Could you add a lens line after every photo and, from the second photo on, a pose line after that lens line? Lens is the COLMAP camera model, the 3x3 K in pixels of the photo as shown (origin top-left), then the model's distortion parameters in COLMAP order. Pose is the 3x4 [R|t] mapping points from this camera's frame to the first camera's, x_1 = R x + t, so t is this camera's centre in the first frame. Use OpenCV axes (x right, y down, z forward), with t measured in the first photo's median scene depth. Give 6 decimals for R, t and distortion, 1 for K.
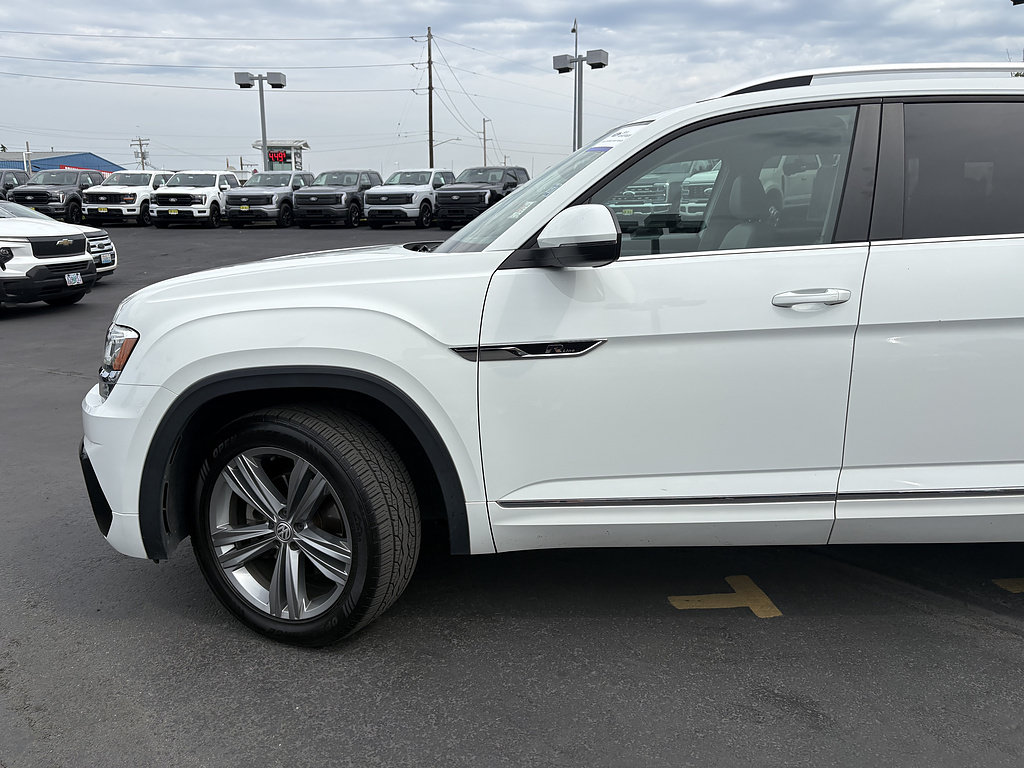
lens RADIAL K [[840.6, 0, 514.9], [0, 840.6, 408.4], [0, 0, 1]] dist [0.057976, -0.066750]
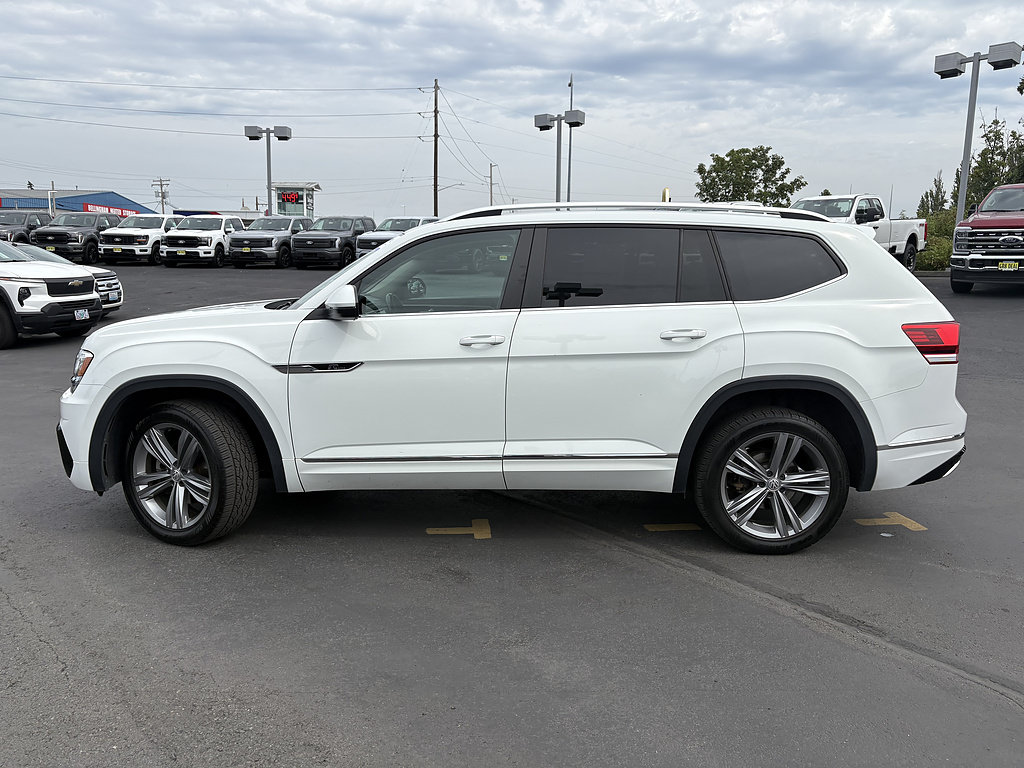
lens RADIAL K [[840.6, 0, 502.9], [0, 840.6, 390.8], [0, 0, 1]] dist [0.057976, -0.066750]
pose [[0.999557, 0.017528, -0.024043, 0.396825], [-0.019053, 0.997721, -0.064731, 0.074538], [0.022853, 0.065160, 0.997613, -0.637745]]
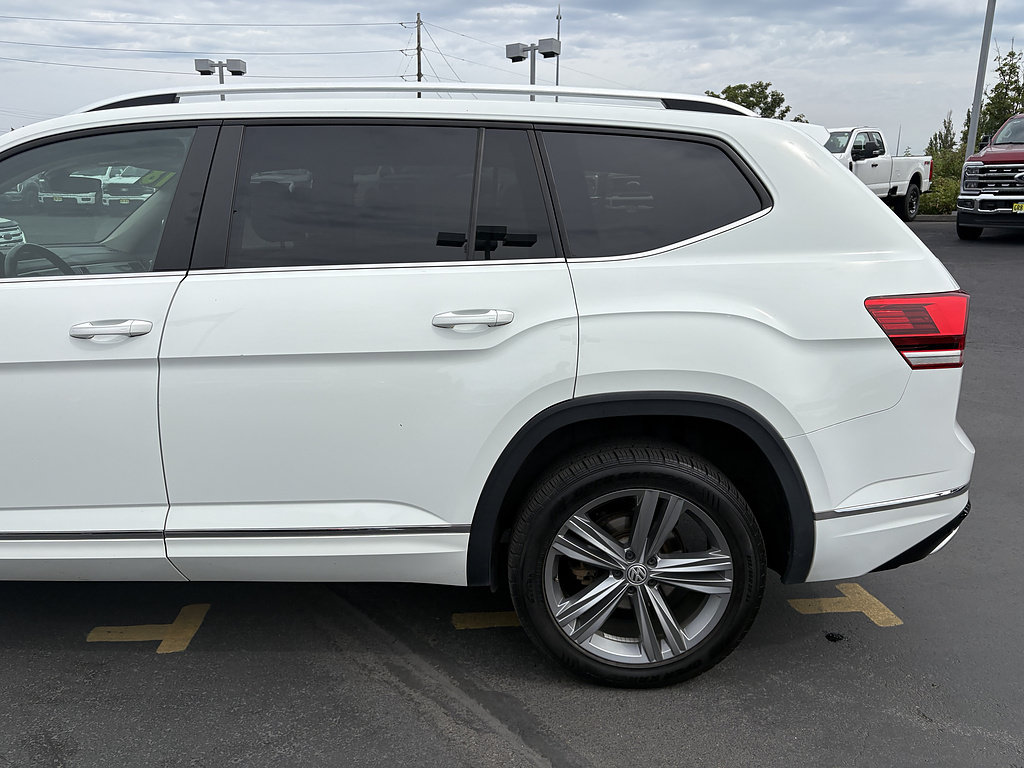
lens RADIAL K [[840.6, 0, 487.9], [0, 840.6, 407.6], [0, 0, 1]] dist [0.057976, -0.066750]
pose [[0.999278, 0.017730, -0.033602, 0.738536], [-0.017282, 0.999759, 0.013570, -0.056380], [0.033835, -0.012979, 0.999343, 0.049681]]
